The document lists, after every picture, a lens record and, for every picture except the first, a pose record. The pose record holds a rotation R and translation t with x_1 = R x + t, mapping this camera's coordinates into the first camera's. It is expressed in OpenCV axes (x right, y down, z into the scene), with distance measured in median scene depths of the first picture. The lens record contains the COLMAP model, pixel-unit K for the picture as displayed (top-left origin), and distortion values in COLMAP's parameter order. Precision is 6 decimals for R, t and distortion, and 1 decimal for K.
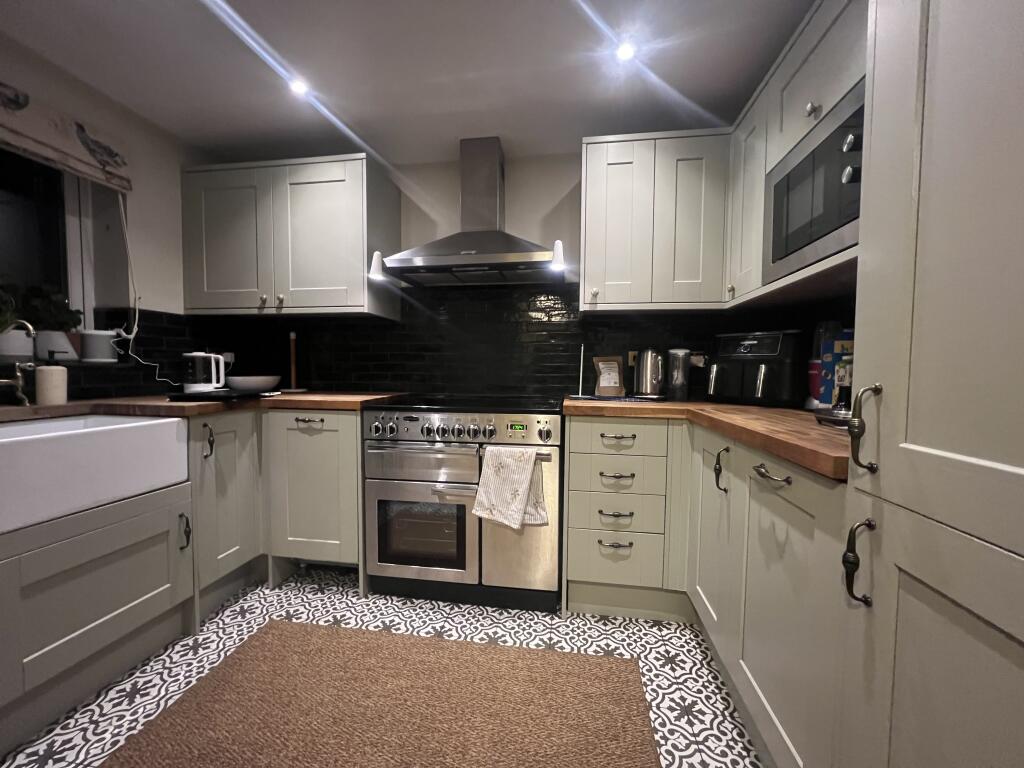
lens RADIAL K [[408.1, 0, 511.6], [0, 408.1, 386.0], [0, 0, 1]] dist [0.001486, -0.000391]
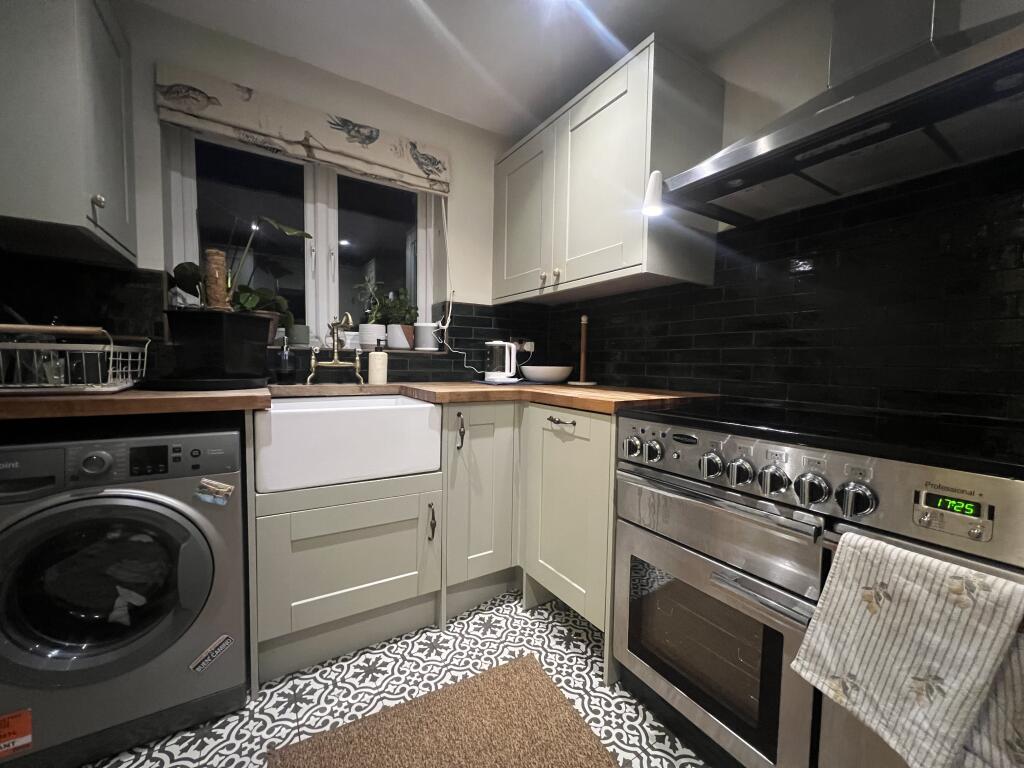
lens RADIAL K [[408.1, 0, 511.6], [0, 408.1, 386.0], [0, 0, 1]] dist [0.001486, -0.000391]
pose [[0.645323, 0.048398, -0.762375, 0.032312], [-0.047475, 0.998603, 0.023209, 0.003763], [0.762433, 0.021216, 0.646719, 0.446107]]
